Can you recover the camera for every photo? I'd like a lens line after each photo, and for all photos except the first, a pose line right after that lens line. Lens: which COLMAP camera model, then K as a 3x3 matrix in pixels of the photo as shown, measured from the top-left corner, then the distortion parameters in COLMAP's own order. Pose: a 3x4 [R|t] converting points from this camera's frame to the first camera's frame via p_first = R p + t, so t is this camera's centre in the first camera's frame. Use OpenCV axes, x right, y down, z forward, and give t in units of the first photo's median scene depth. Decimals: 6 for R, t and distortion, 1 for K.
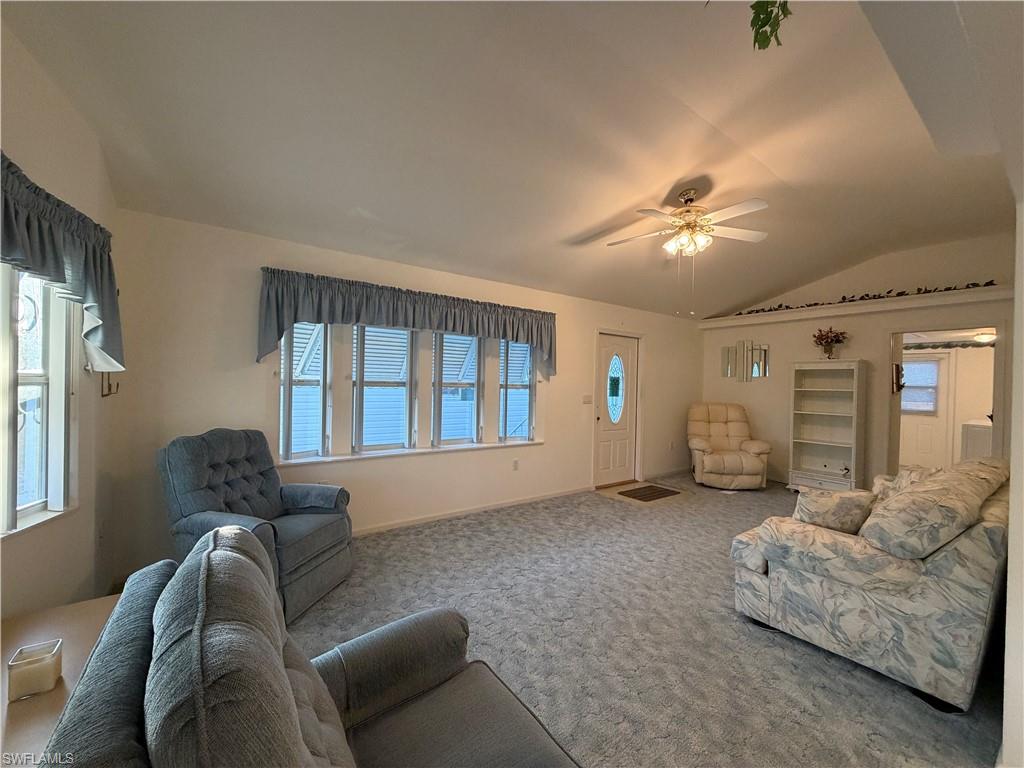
lens RADIAL K [[404.2, 0, 508.9], [0, 404.2, 383.4], [0, 0, 1]] dist [0.003012, -0.000103]
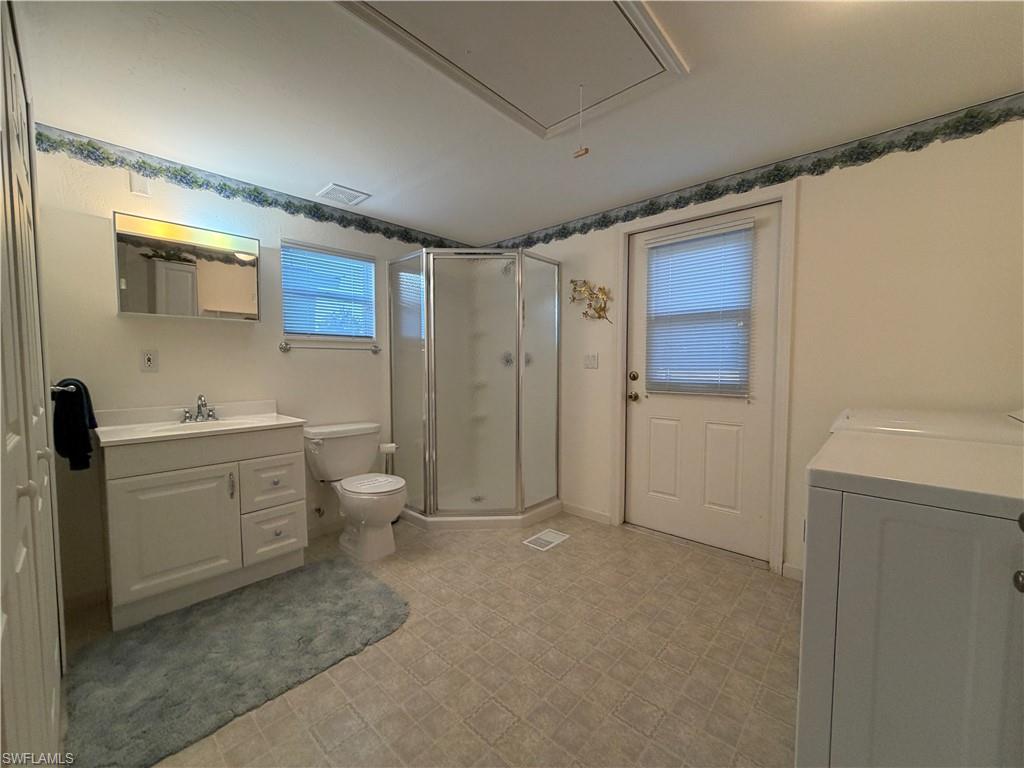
lens RADIAL K [[404.2, 0, 511.4], [0, 404.2, 387.4], [0, 0, 1]] dist [0.003012, -0.000103]
pose [[0.978495, -0.031955, 0.203781, 0.700017], [0.021777, 0.998410, 0.051994, 0.043685], [-0.205118, -0.046438, 0.977635, 0.627363]]
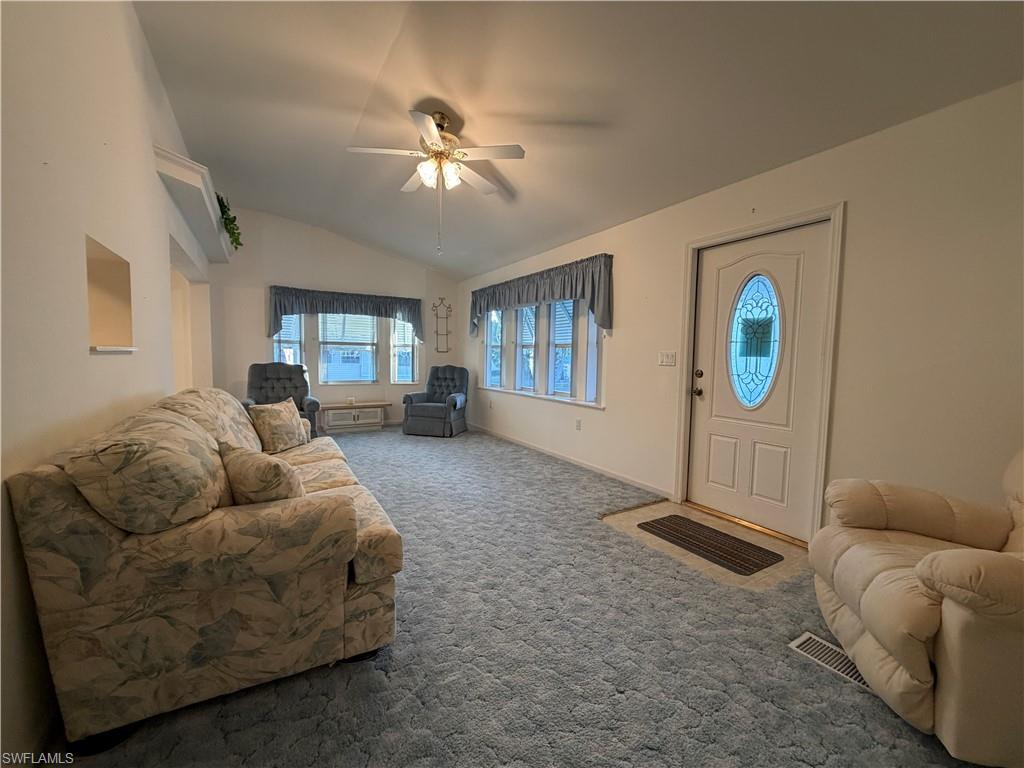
lens RADIAL K [[404.2, 0, 507.2], [0, 404.2, 382.5], [0, 0, 1]] dist [0.003012, -0.000103]
pose [[-0.072775, 0.041722, -0.996475, 1.005023], [-0.022413, 0.998804, 0.043456, 0.062499], [0.997096, 0.025496, -0.071753, 0.903605]]
